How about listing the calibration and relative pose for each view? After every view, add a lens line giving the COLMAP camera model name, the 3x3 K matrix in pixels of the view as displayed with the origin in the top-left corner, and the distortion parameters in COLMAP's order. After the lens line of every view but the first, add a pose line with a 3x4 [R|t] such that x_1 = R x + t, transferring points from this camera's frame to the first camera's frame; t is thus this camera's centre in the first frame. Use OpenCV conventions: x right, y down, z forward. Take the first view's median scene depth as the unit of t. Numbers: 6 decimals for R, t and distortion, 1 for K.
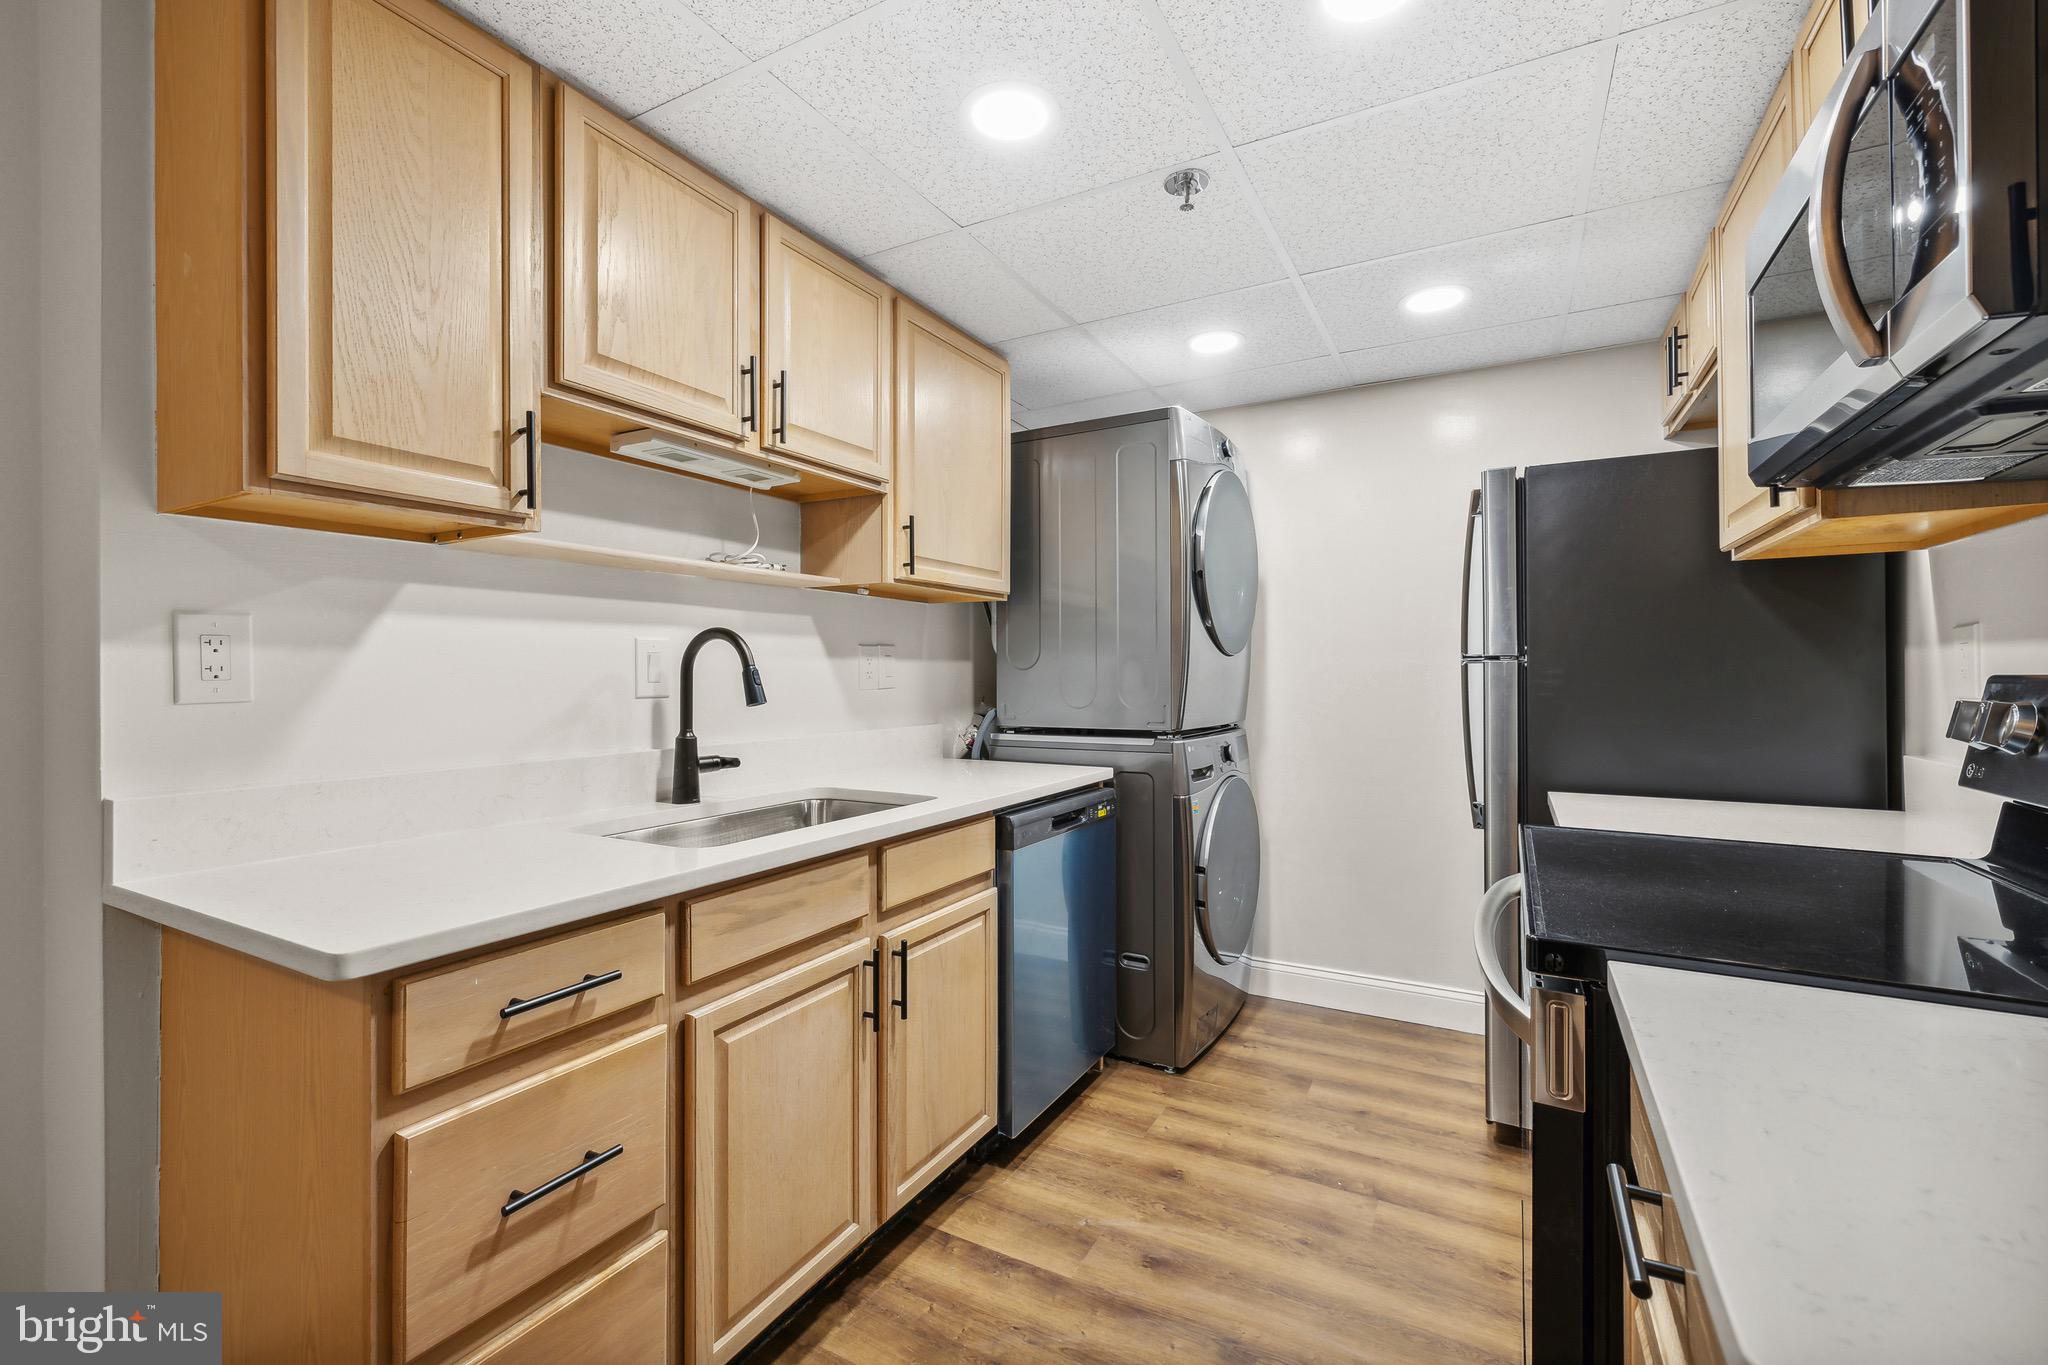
lens RADIAL K [[877.0, 0, 1024.0], [0, 877.0, 682.5], [0, 0, 1]] dist [-0.001660, -0.000152]
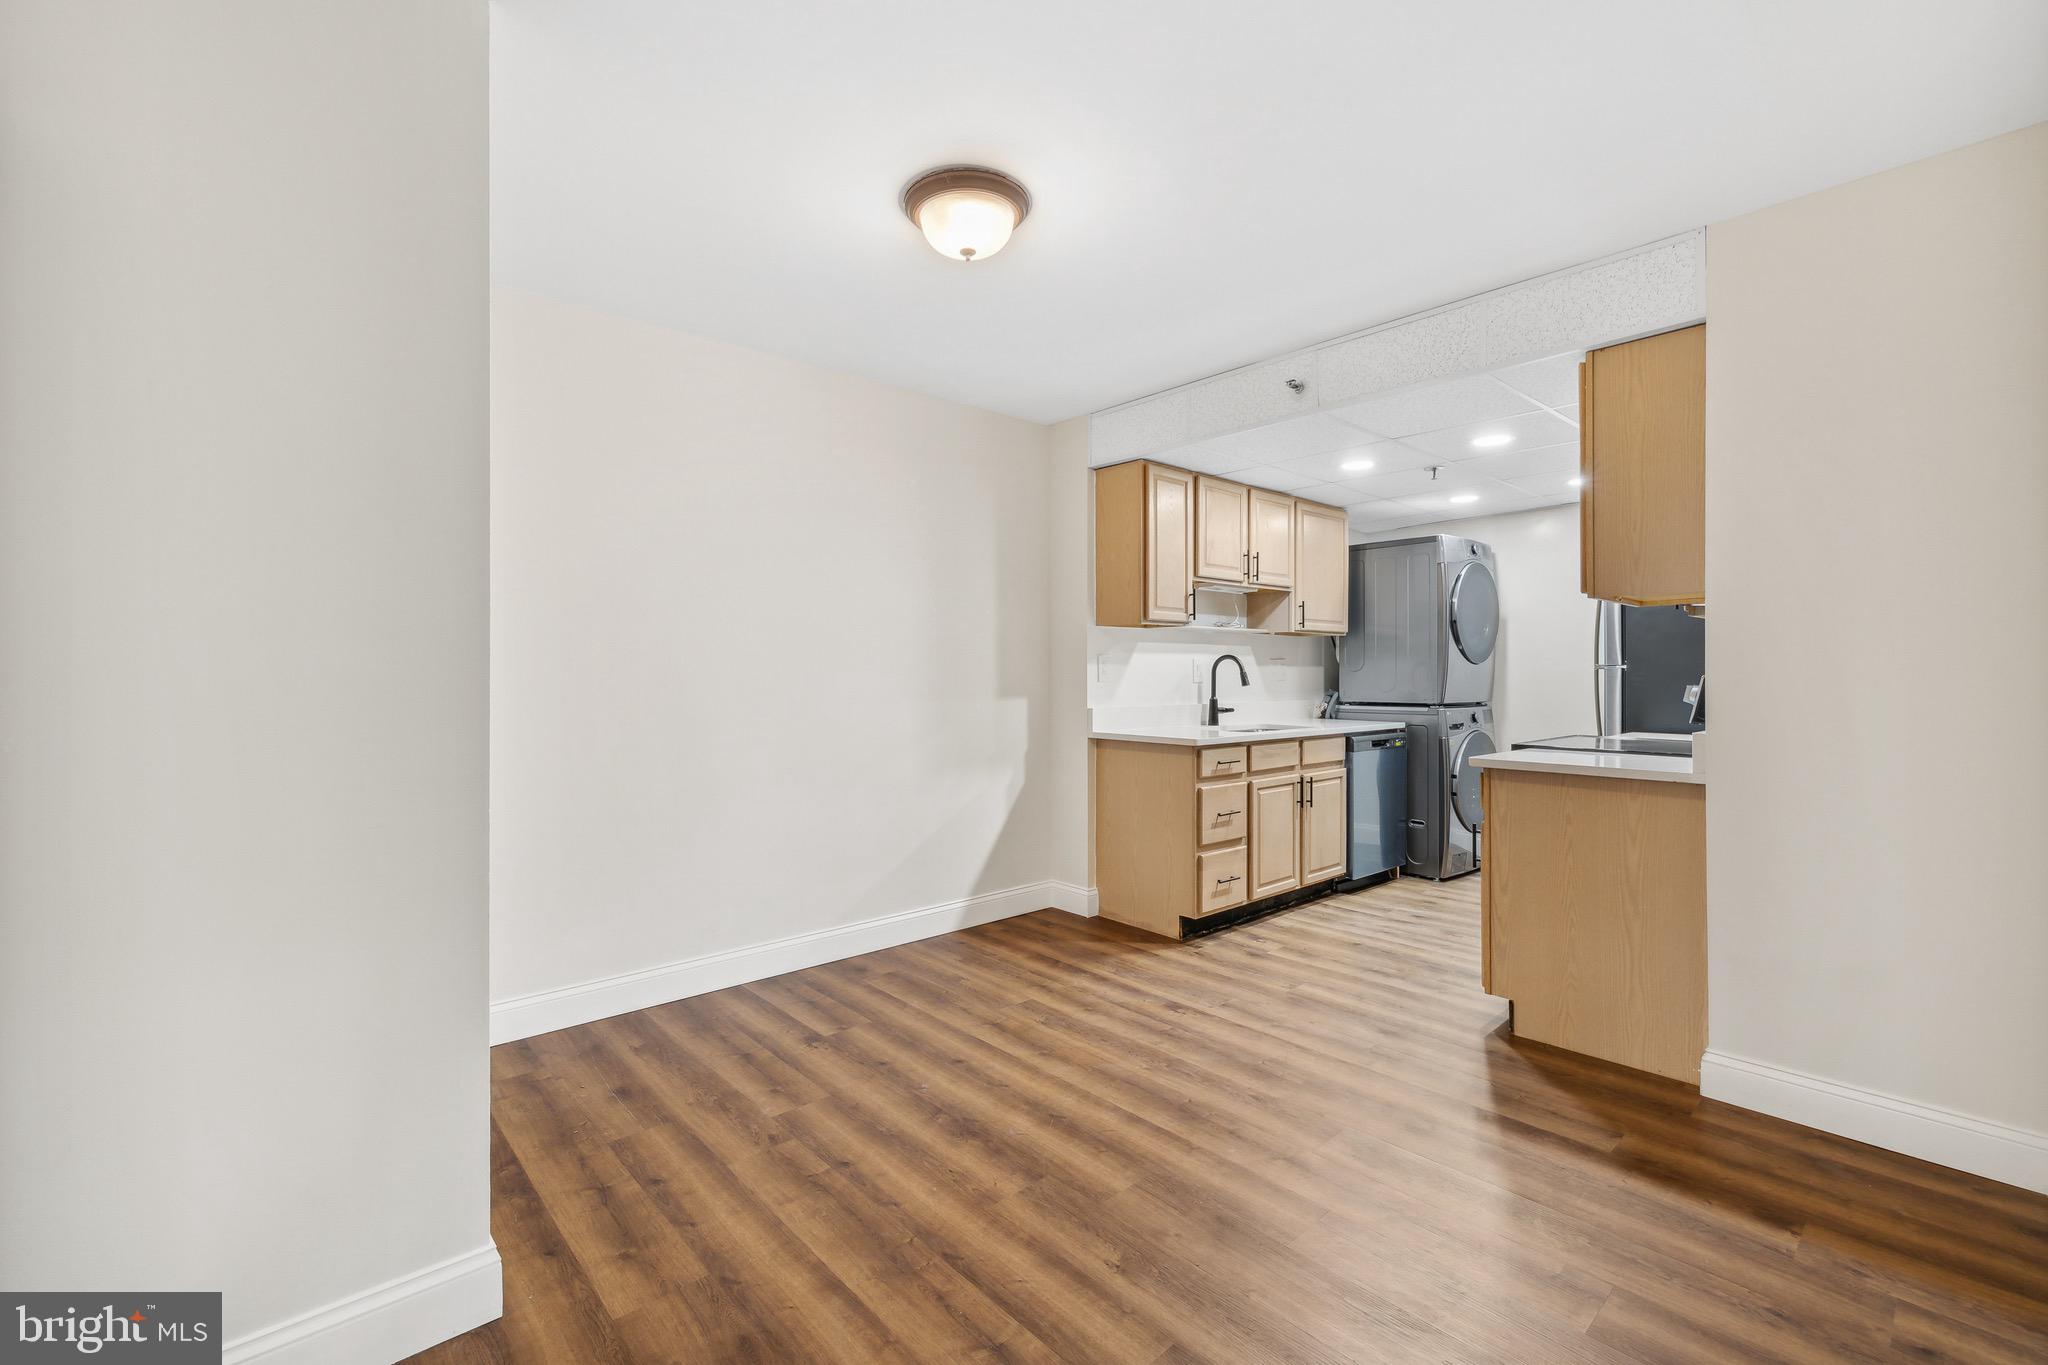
lens RADIAL K [[877.0, 0, 1024.0], [0, 877.0, 682.5], [0, 0, 1]] dist [-0.001660, -0.000152]
pose [[0.944862, 0.004102, -0.327444, -0.070115], [-0.004730, 0.999988, -0.001119, 0.018170], [0.327435, 0.002606, 0.944870, -1.301846]]
